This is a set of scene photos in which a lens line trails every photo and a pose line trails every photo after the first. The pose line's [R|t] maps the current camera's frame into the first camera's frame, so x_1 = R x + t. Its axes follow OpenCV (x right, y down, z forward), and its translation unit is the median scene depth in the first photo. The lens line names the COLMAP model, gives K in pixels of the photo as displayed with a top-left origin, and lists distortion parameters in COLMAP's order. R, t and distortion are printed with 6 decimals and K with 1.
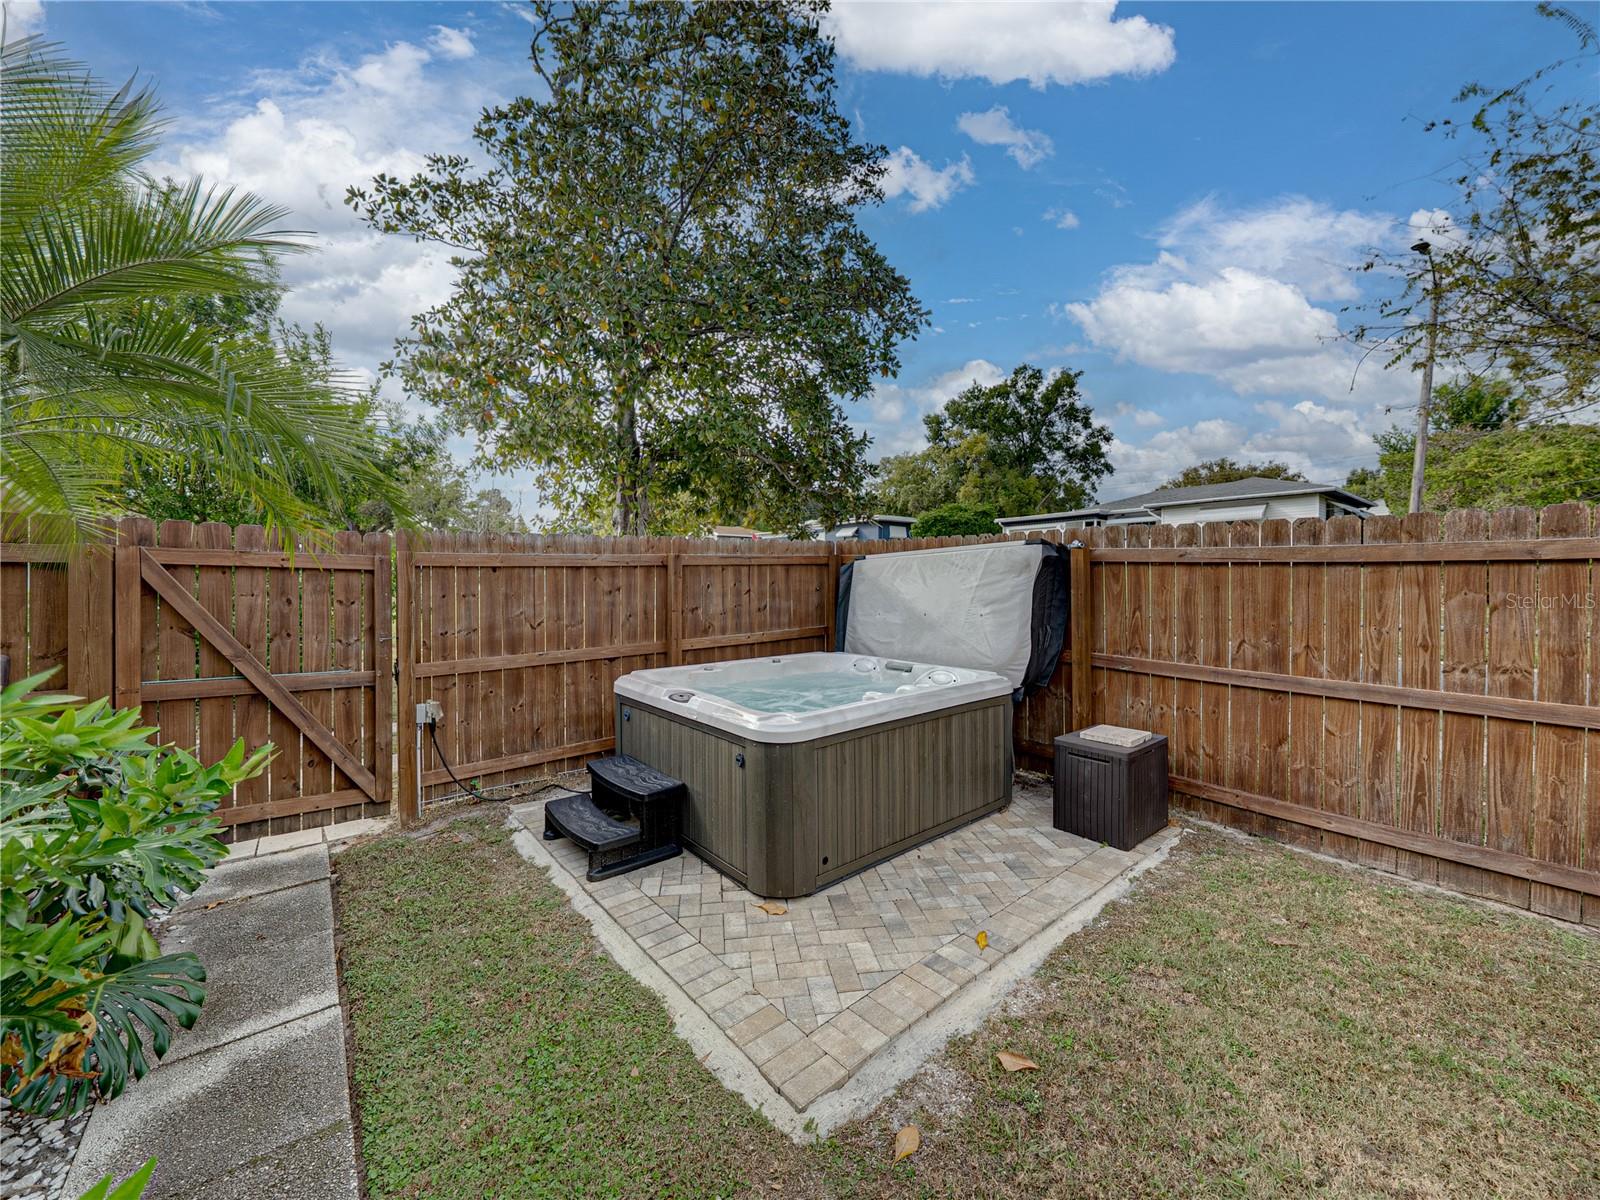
lens RADIAL K [[618.2, 0, 803.9], [0, 618.2, 596.7], [0, 0, 1]] dist [-0.003887, -0.000686]
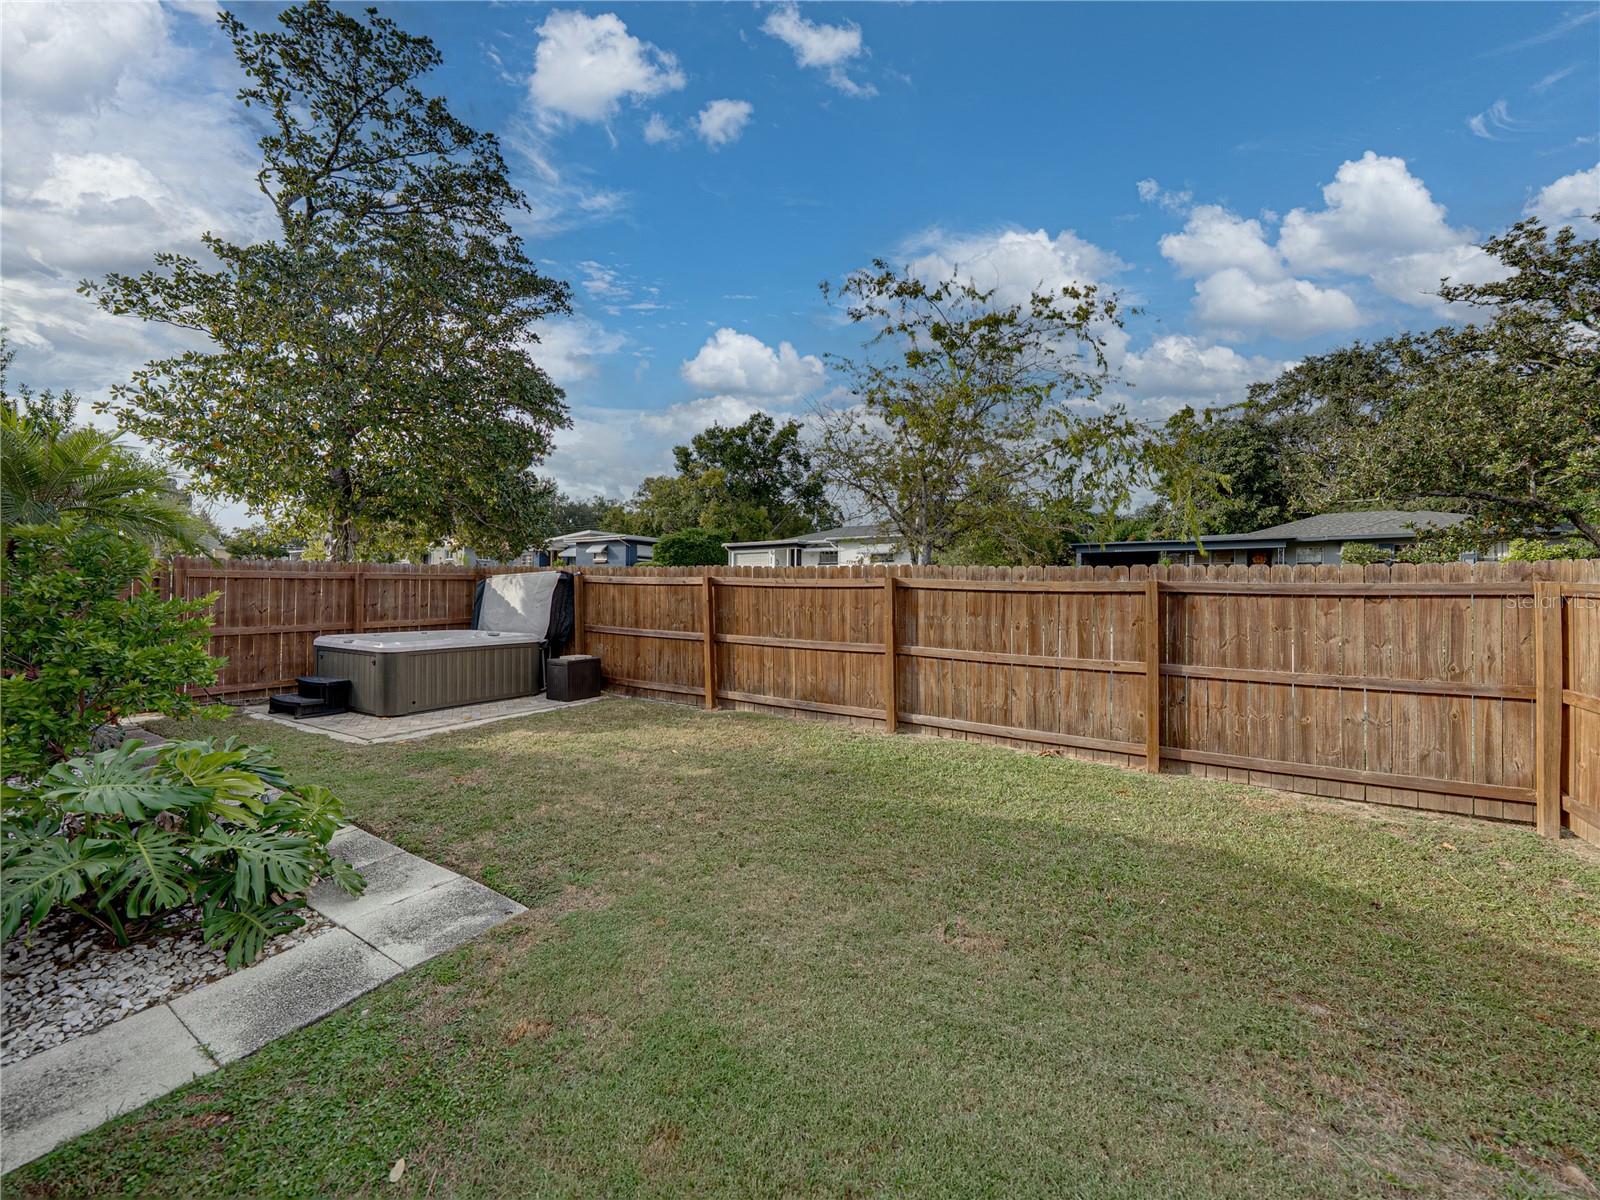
lens RADIAL K [[618.2, 0, 810.7], [0, 618.2, 594.7], [0, 0, 1]] dist [-0.003887, -0.000686]
pose [[0.938056, 0.012747, 0.346250, 0.433275], [-0.003074, 0.999590, -0.028469, 0.044311], [-0.346471, 0.025641, 0.937710, -1.213403]]
